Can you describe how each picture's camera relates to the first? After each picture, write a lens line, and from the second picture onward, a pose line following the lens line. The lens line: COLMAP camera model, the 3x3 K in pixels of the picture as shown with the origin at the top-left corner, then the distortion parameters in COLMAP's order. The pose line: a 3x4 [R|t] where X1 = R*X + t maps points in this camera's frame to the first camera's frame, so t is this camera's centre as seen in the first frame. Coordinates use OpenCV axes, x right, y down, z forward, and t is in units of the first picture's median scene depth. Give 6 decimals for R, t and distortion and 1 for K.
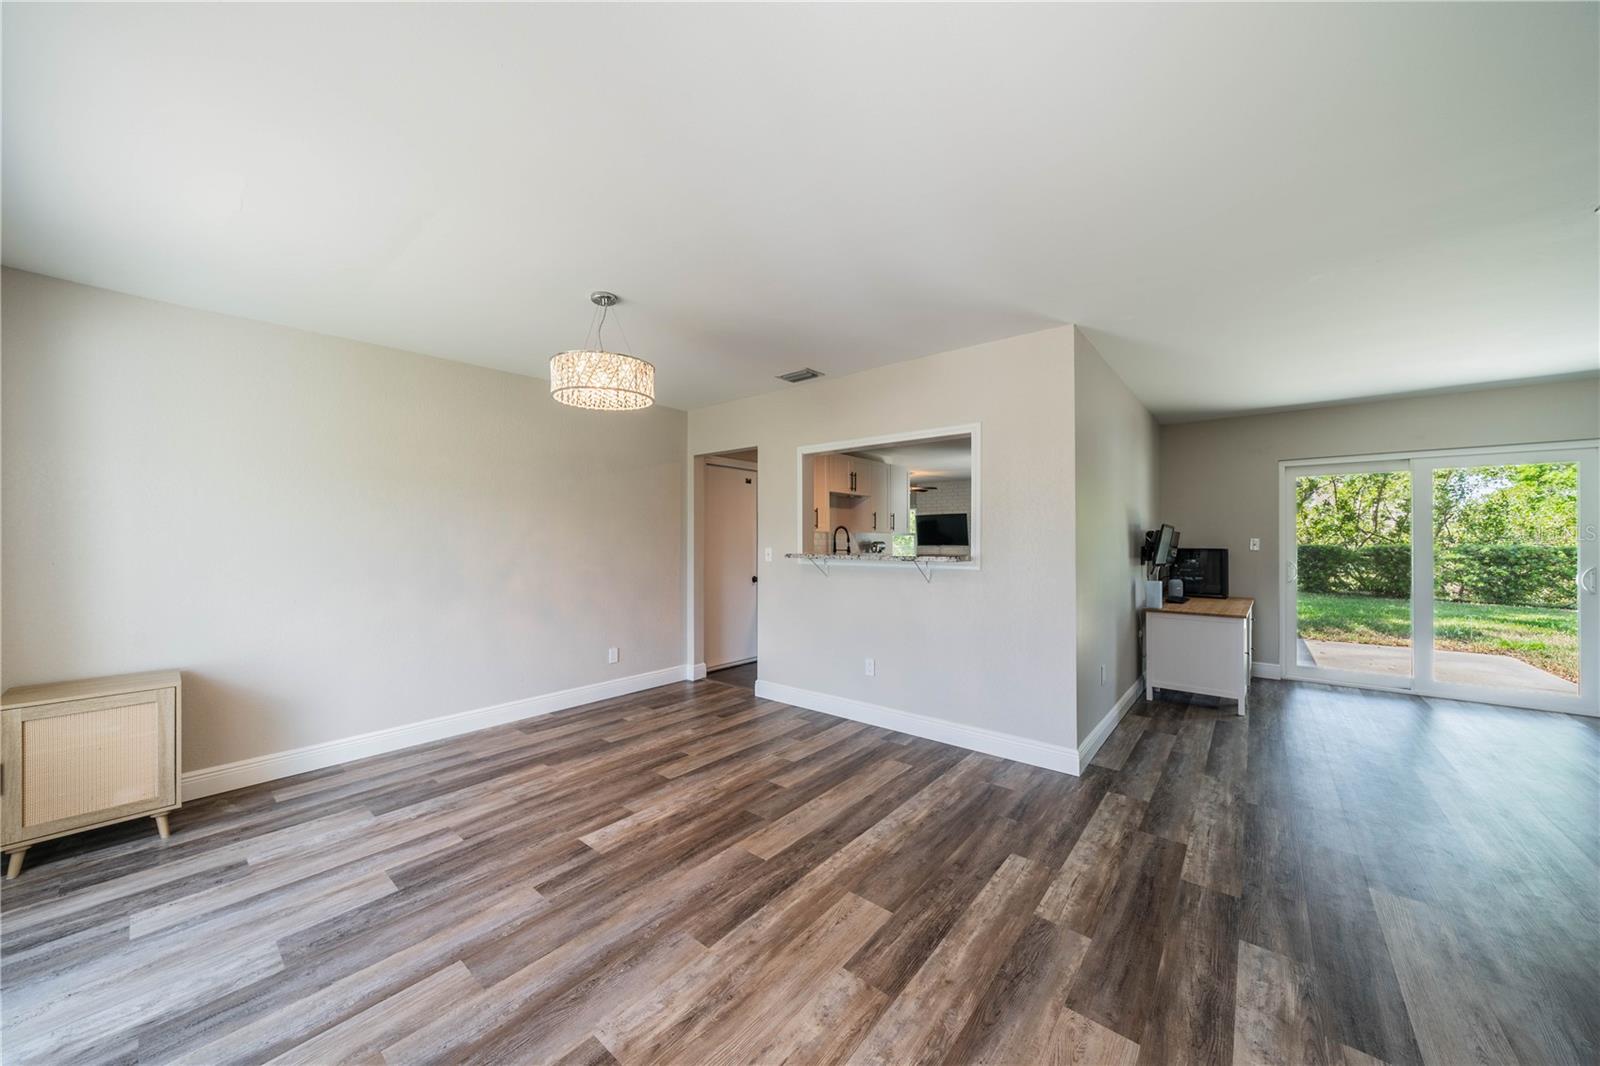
lens RADIAL K [[548.8, 0, 788.9], [0, 548.8, 533.0], [0, 0, 1]] dist [-0.002977, -0.001067]
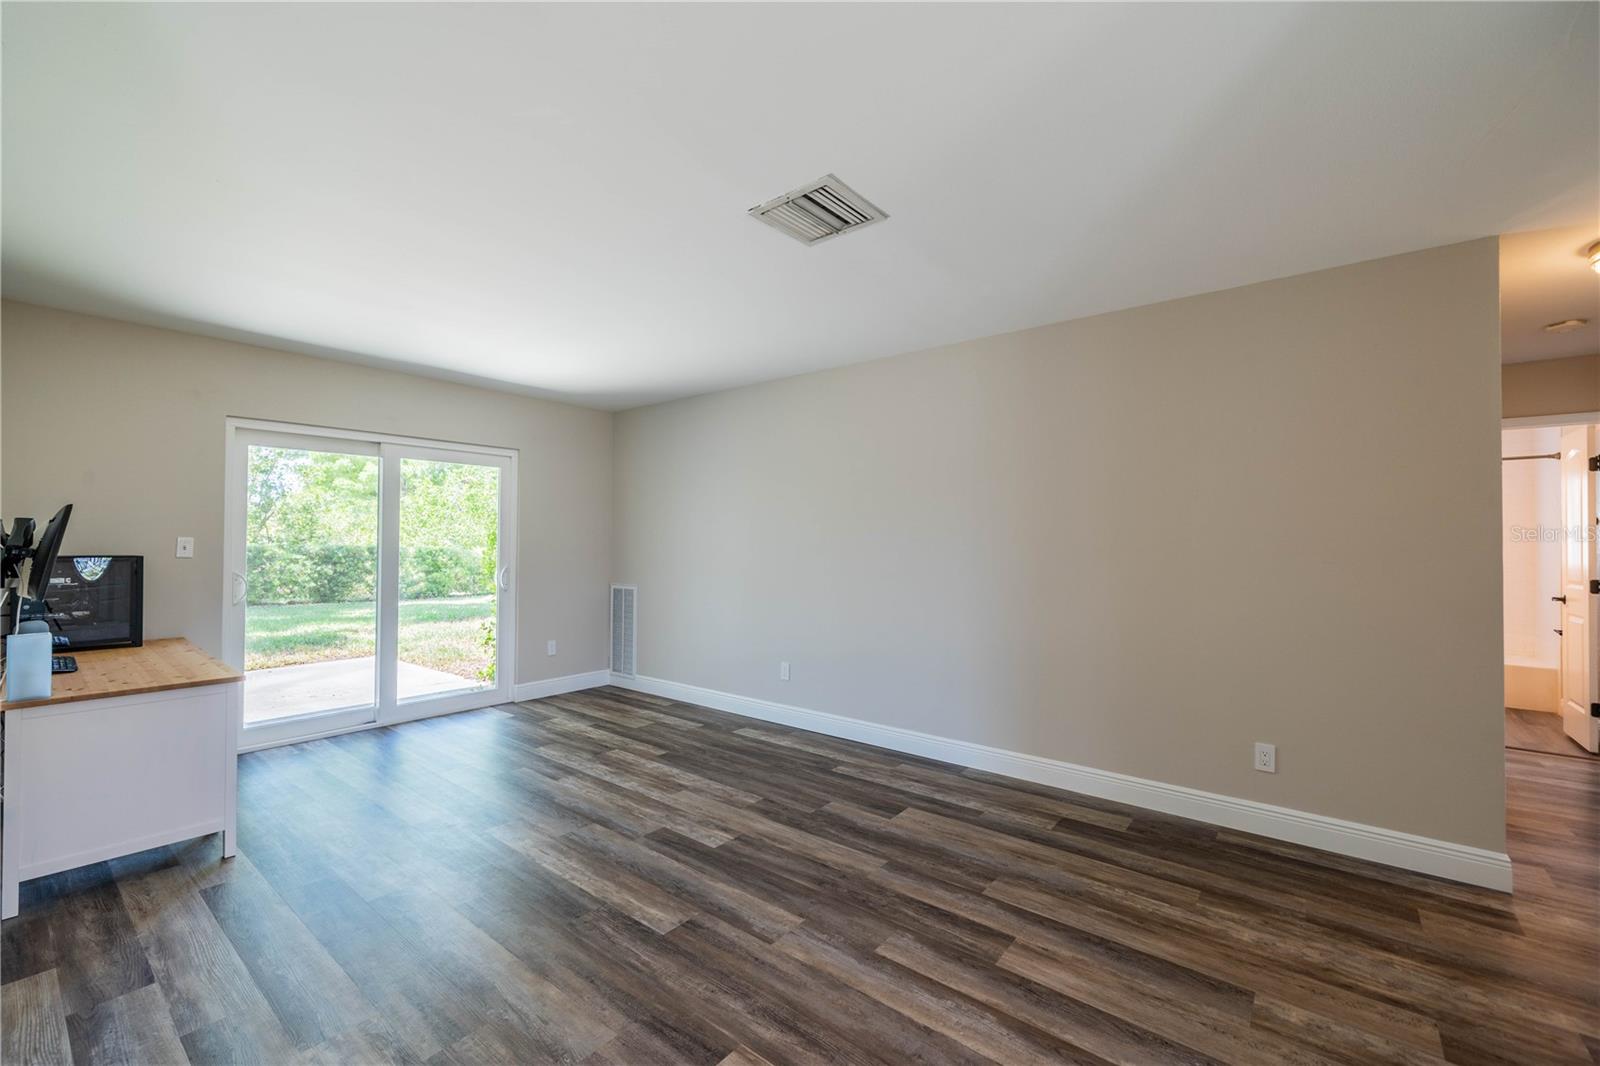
lens RADIAL K [[658.2, 0, 795.6], [0, 658.2, 538.6], [0, 0, 1]] dist [0.000624, 0.000008]
pose [[-0.026671, 0.005161, 0.999631, 0.187269], [-0.019439, 0.999795, -0.005680, 0.003662], [-0.999455, -0.019583, -0.026565, 0.596699]]
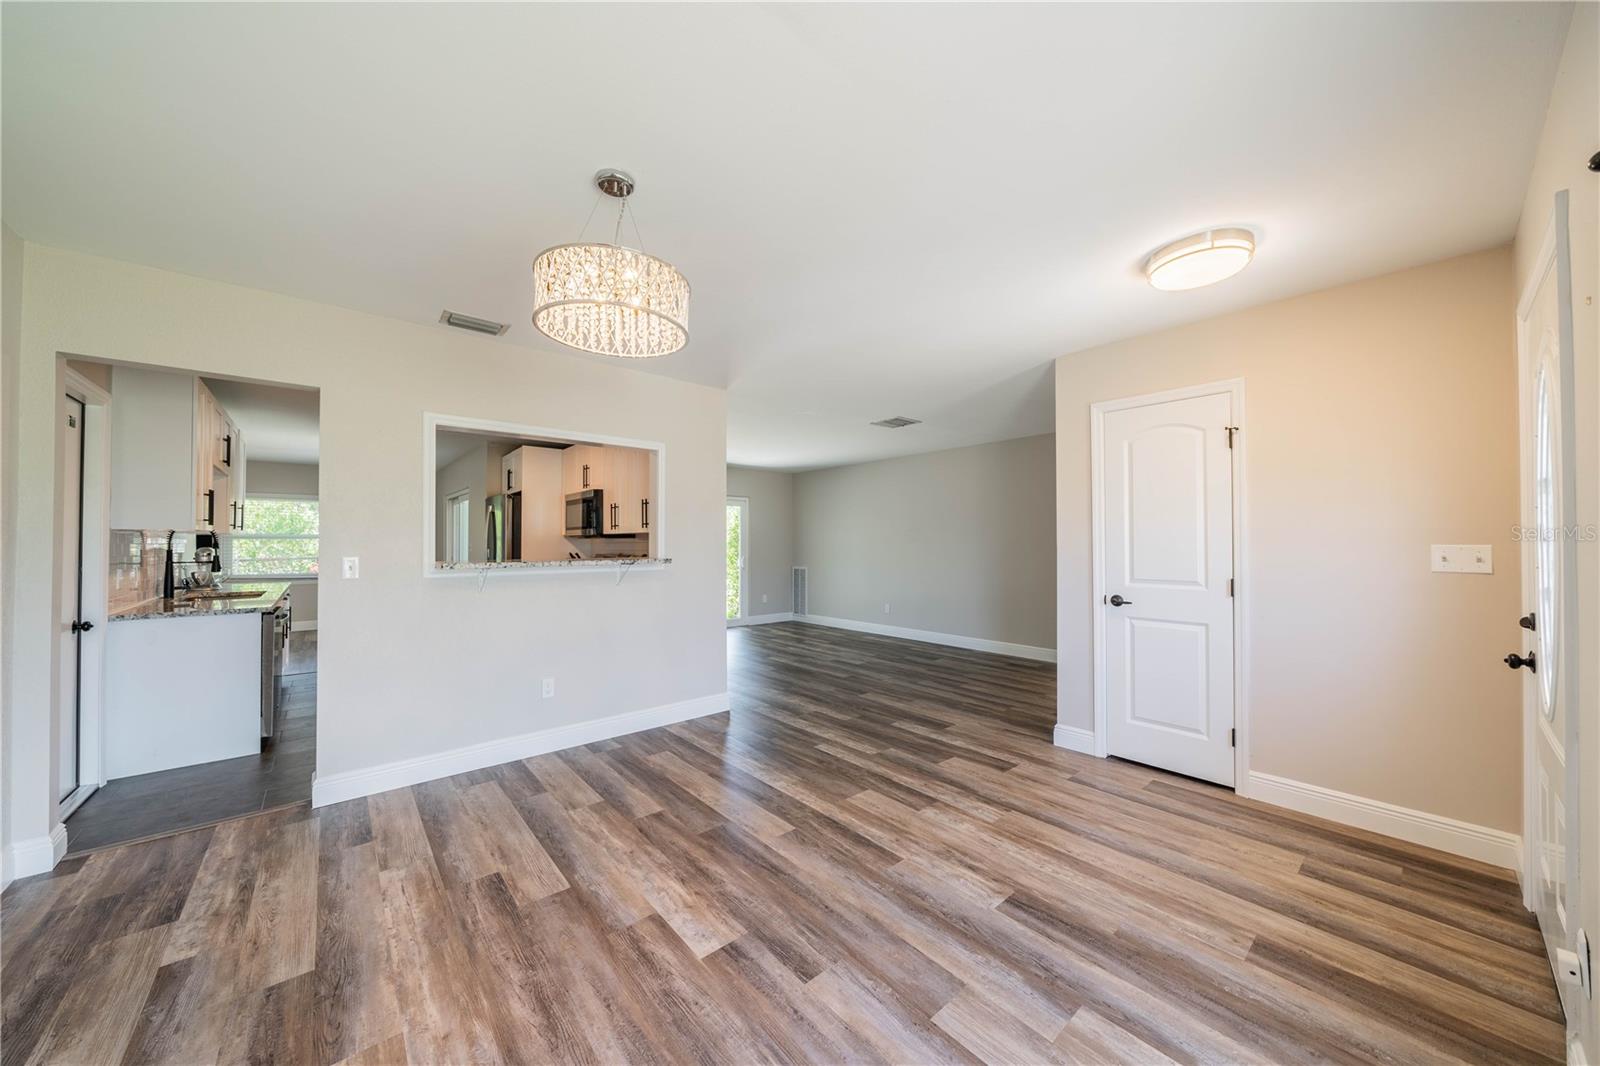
lens RADIAL K [[548.8, 0, 788.6], [0, 548.8, 536.6], [0, 0, 1]] dist [-0.002977, -0.001067]
pose [[0.174218, 0.012629, 0.984626, -0.825243], [-0.010535, 0.999884, -0.010961, 0.007780], [-0.984651, -0.008464, 0.174331, 0.585604]]
